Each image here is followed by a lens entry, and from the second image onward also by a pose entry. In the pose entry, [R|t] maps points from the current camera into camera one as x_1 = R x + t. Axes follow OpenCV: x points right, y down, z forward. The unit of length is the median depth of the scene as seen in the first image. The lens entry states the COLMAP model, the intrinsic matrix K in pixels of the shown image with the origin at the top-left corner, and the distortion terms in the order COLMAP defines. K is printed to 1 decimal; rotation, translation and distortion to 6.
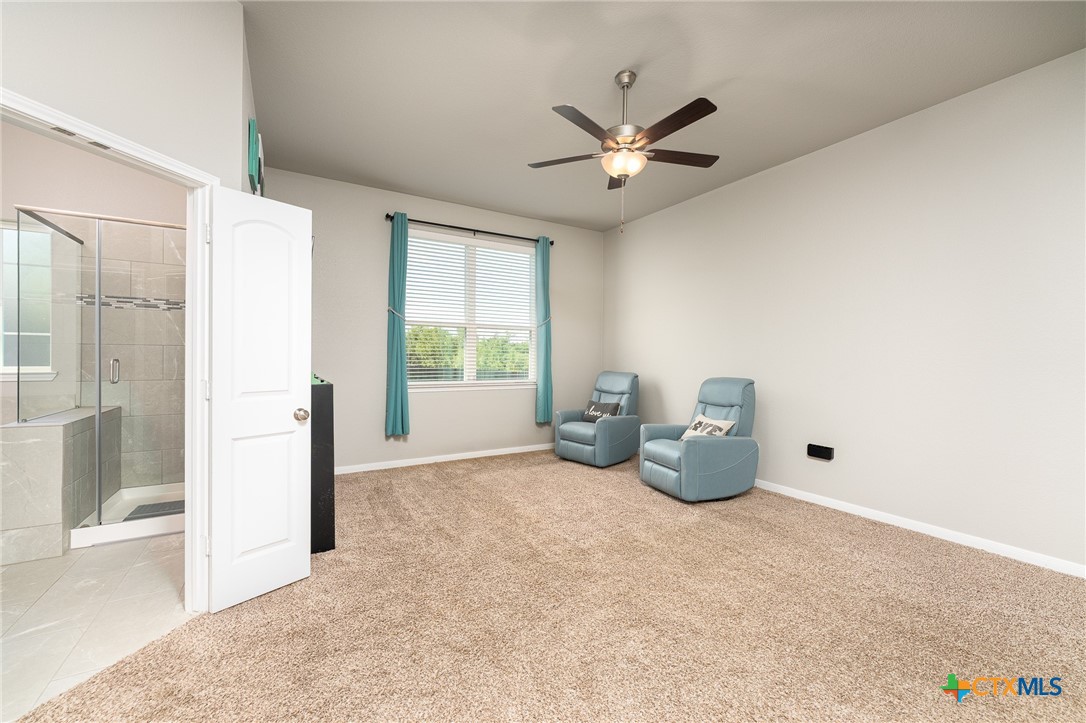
lens RADIAL K [[440.7, 0, 541.8], [0, 440.7, 358.1], [0, 0, 1]] dist [0.000669, -0.000563]
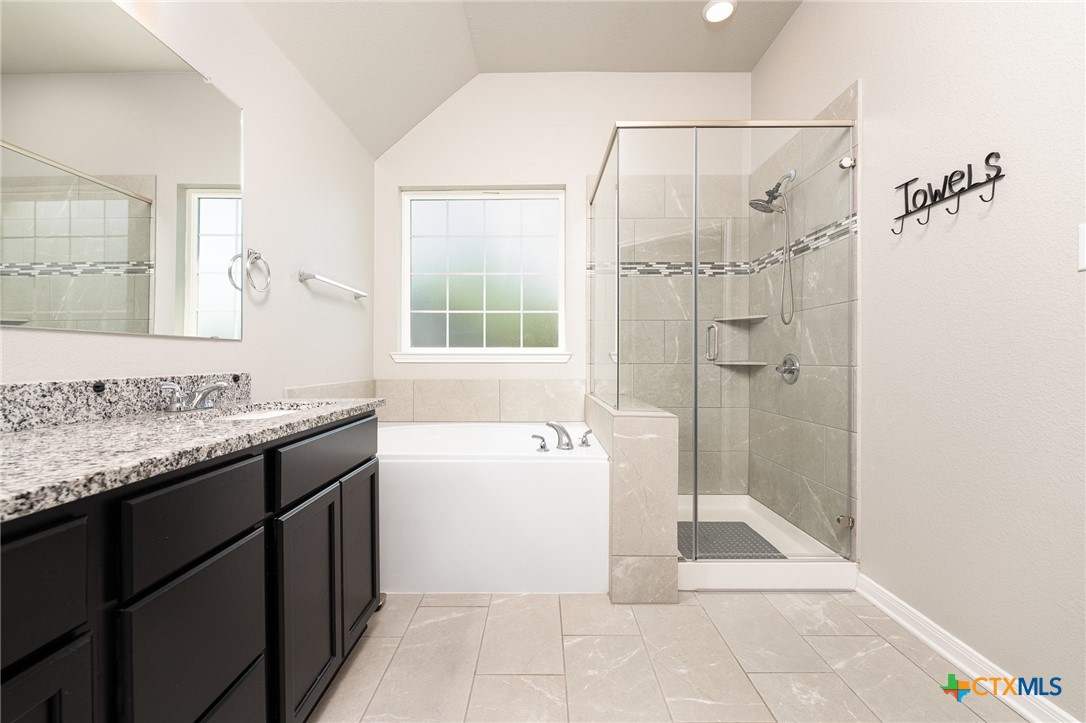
lens RADIAL K [[440.7, 0, 538.5], [0, 440.7, 359.0], [0, 0, 1]] dist [0.000669, -0.000563]
pose [[0.863085, -0.002358, -0.505053, -0.708470], [0.000991, 0.999995, -0.002975, 0.046374], [0.505057, 0.002067, 0.863083, 0.214417]]
